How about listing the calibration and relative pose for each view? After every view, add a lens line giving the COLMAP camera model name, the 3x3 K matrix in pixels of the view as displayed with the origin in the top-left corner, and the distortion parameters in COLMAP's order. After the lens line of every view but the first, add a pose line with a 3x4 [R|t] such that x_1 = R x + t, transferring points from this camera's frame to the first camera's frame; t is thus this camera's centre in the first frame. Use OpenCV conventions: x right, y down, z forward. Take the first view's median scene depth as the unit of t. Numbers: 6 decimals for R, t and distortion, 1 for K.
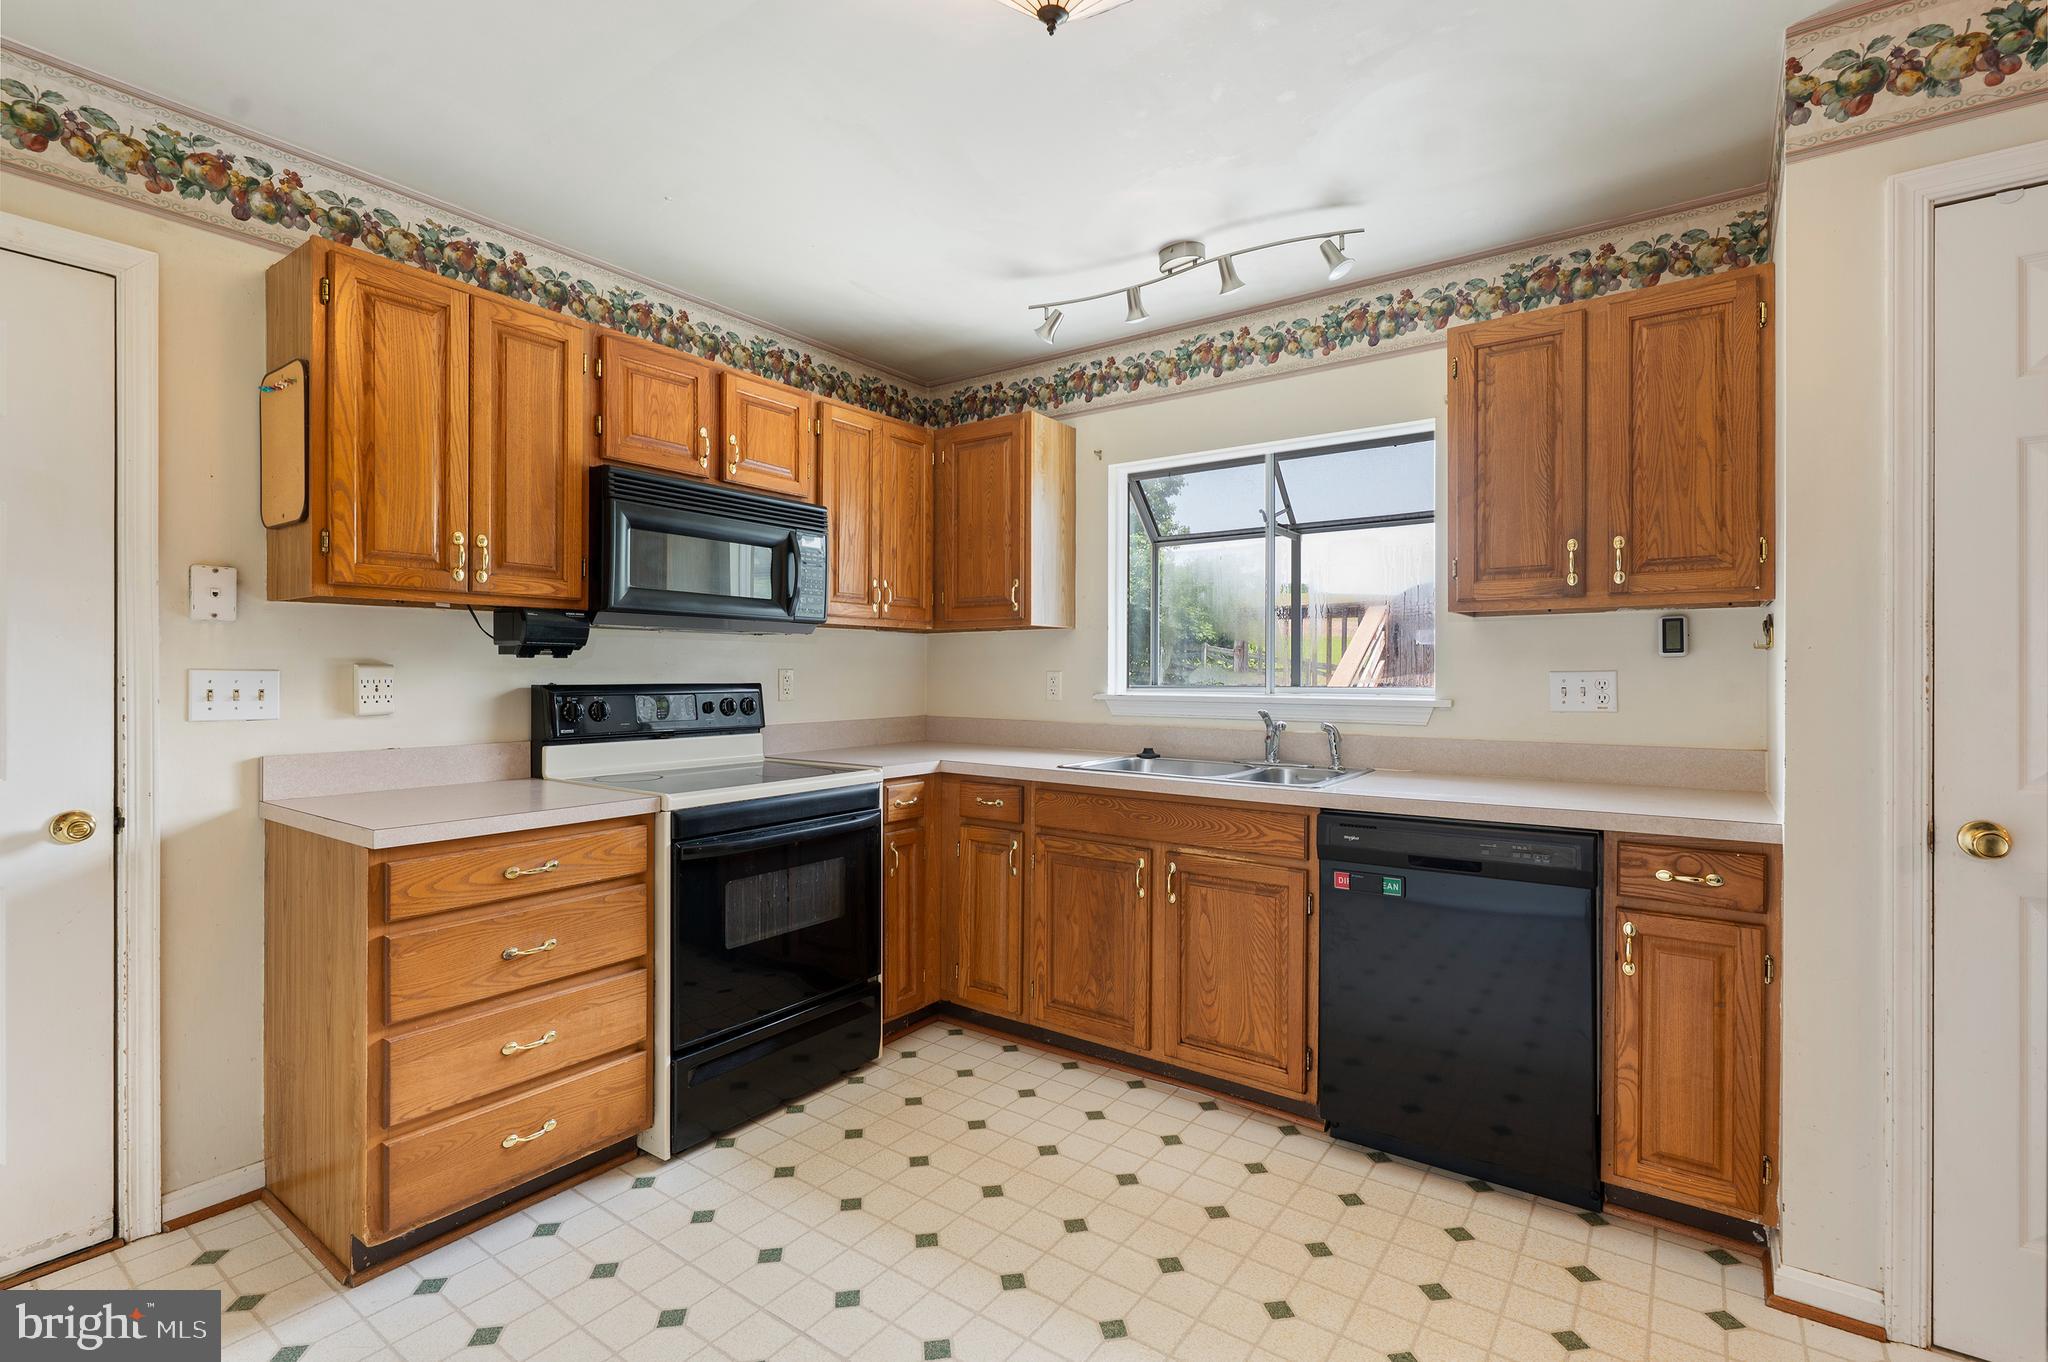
lens RADIAL K [[937.4, 0, 1021.8], [0, 937.4, 677.3], [0, 0, 1]] dist [-0.000724, 0.000243]
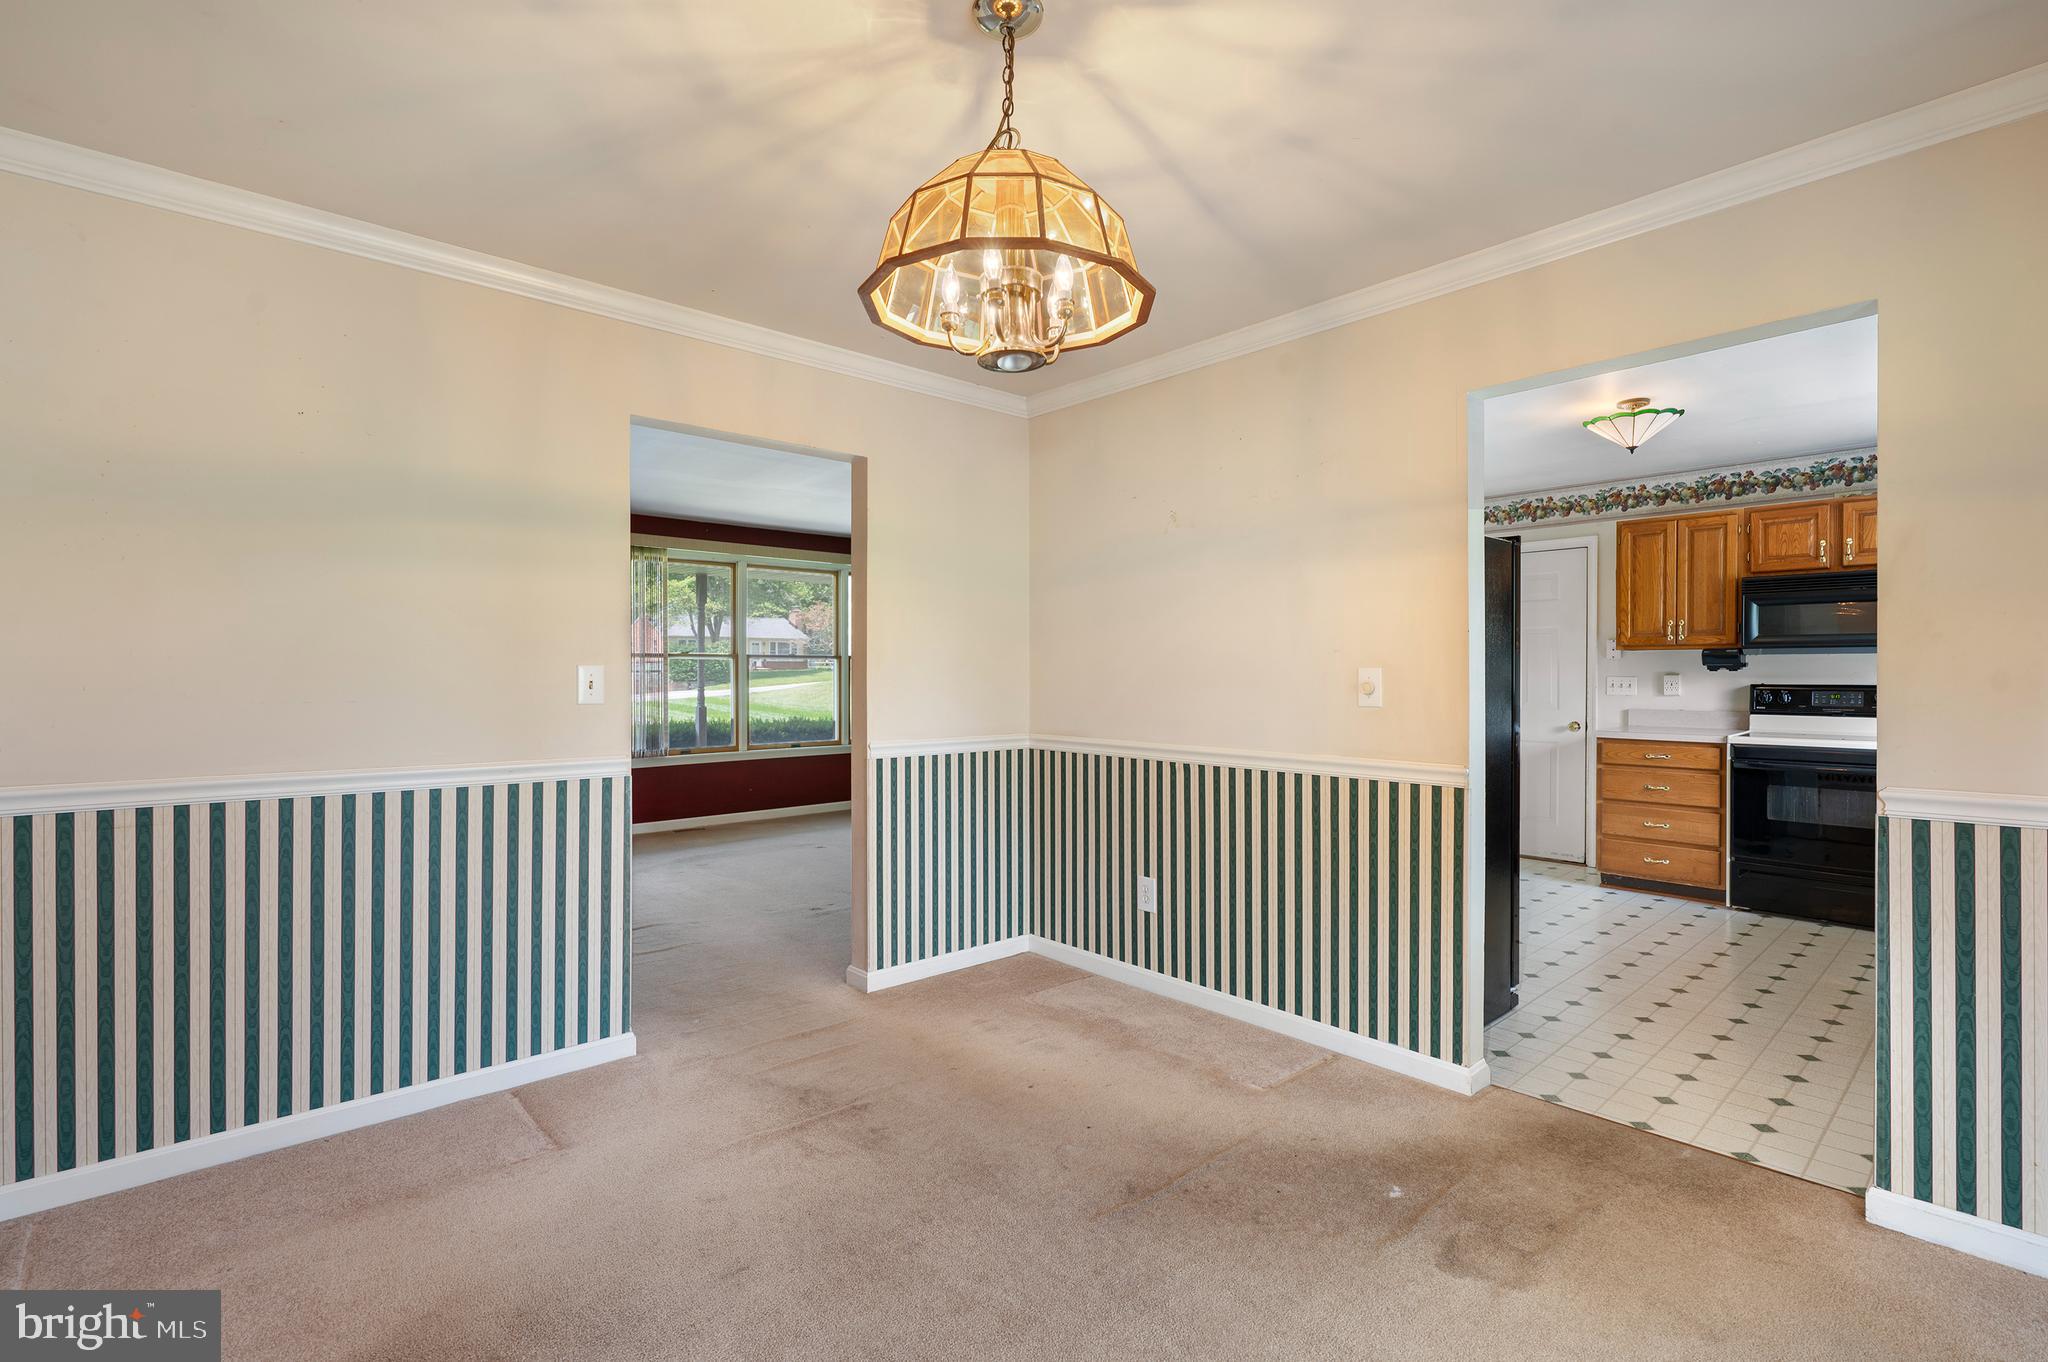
lens RADIAL K [[937.4, 0, 1021.8], [0, 937.4, 677.3], [0, 0, 1]] dist [-0.000724, 0.000243]
pose [[-0.214492, 0.001497, -0.976725, 1.959557], [-0.007849, 0.999964, 0.003256, -0.001043], [0.976694, 0.008364, -0.214472, -0.109042]]
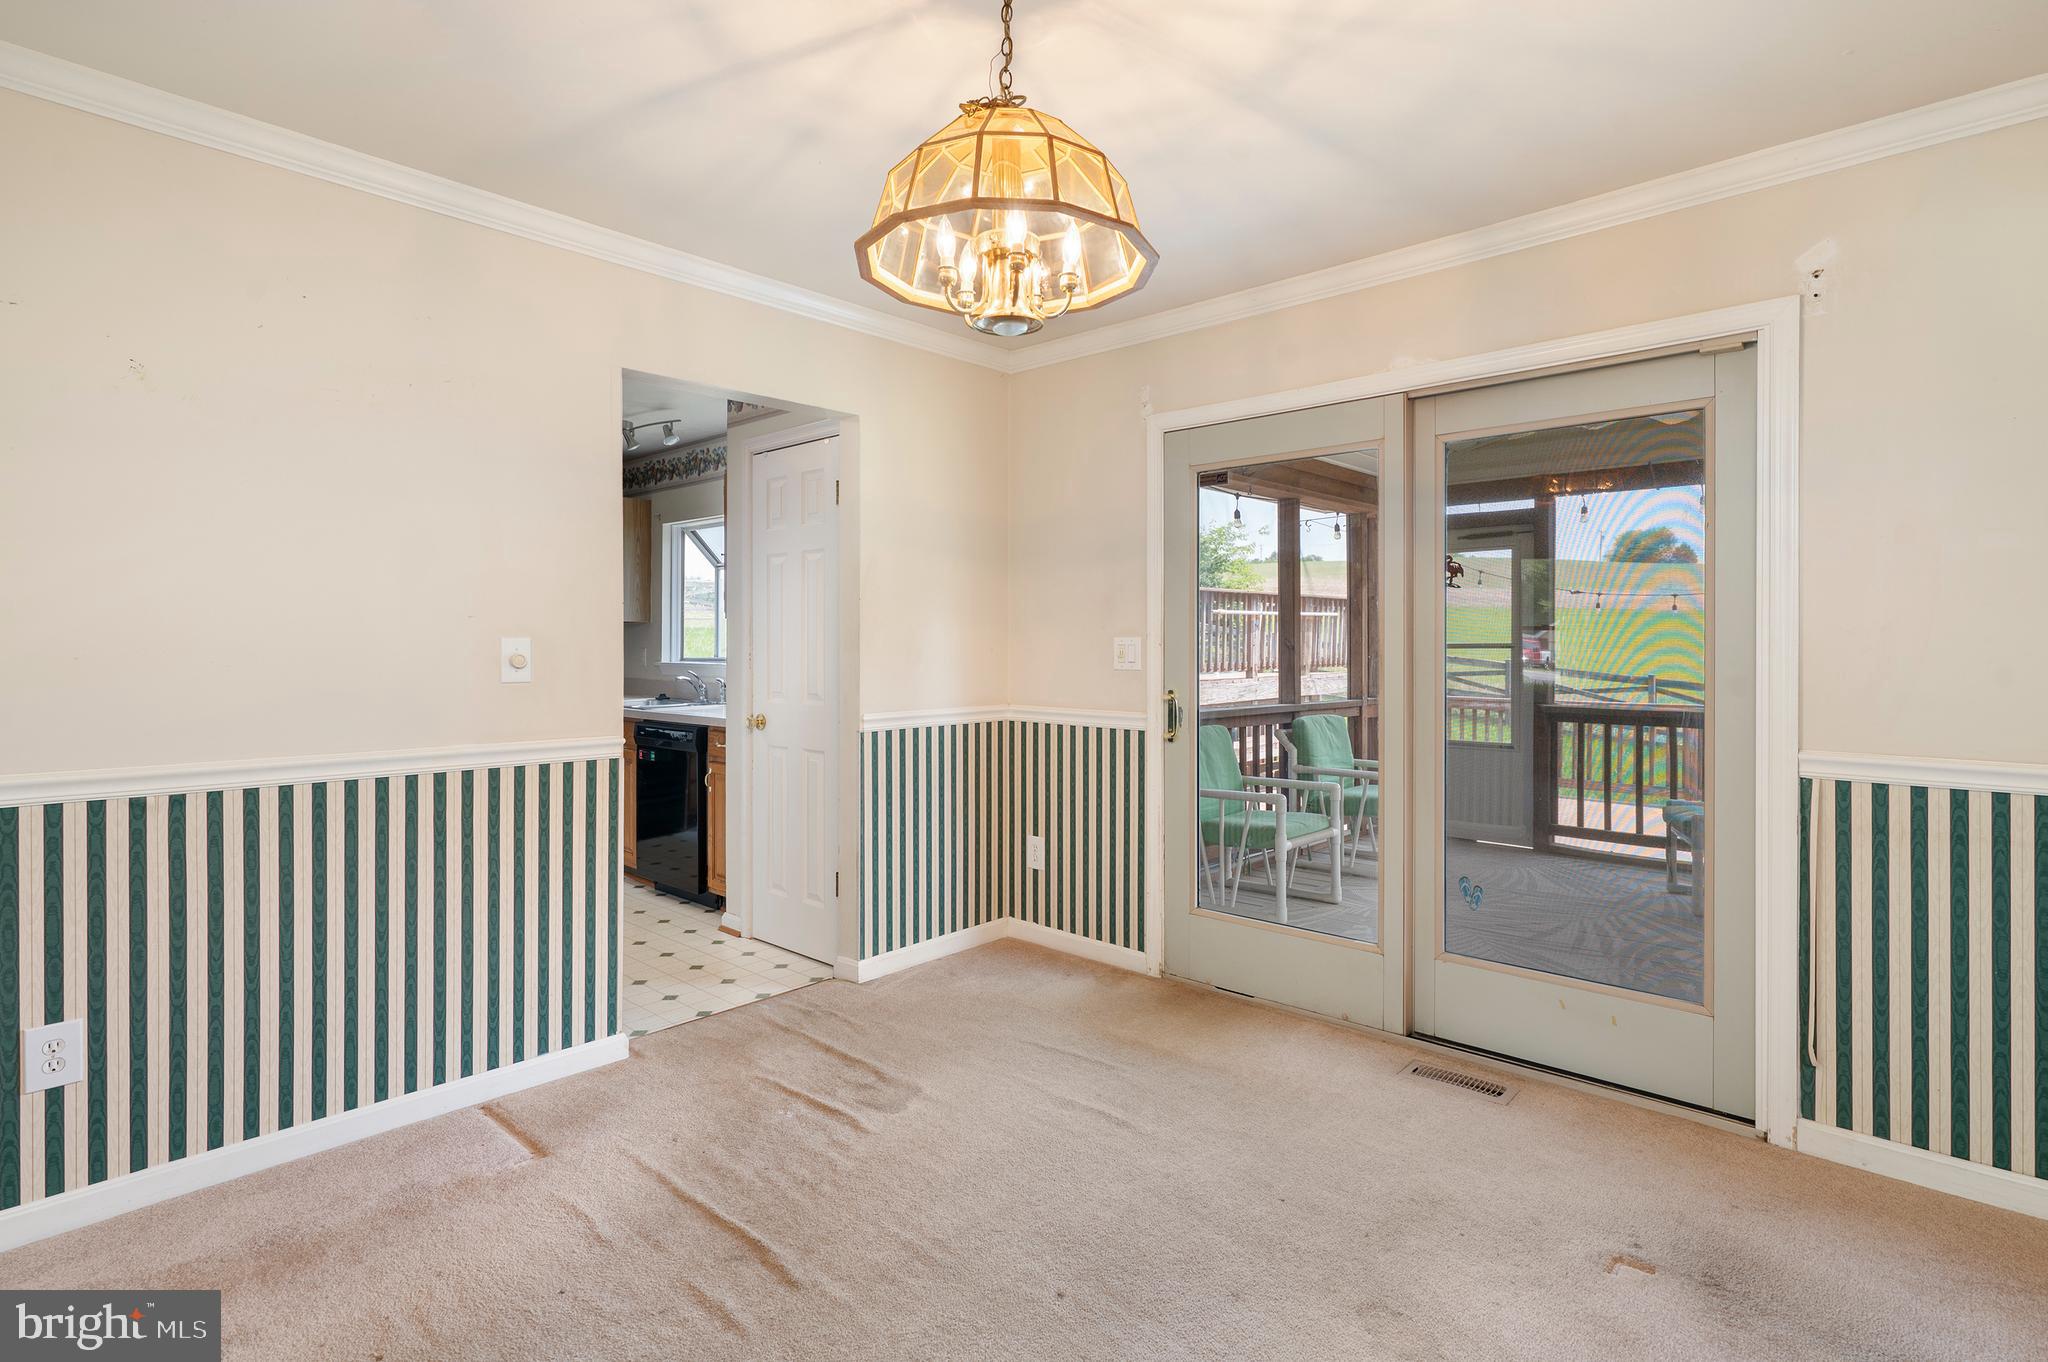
lens RADIAL K [[1004.5, 0, 1027.2], [0, 1004.5, 654.6], [0, 0, 1]] dist [0.012103, -0.000043]
pose [[0.993326, 0.006076, -0.115180, 1.369683], [-0.006357, 0.999978, -0.002080, 0.004481], [0.115165, 0.002799, 0.993342, -1.005768]]
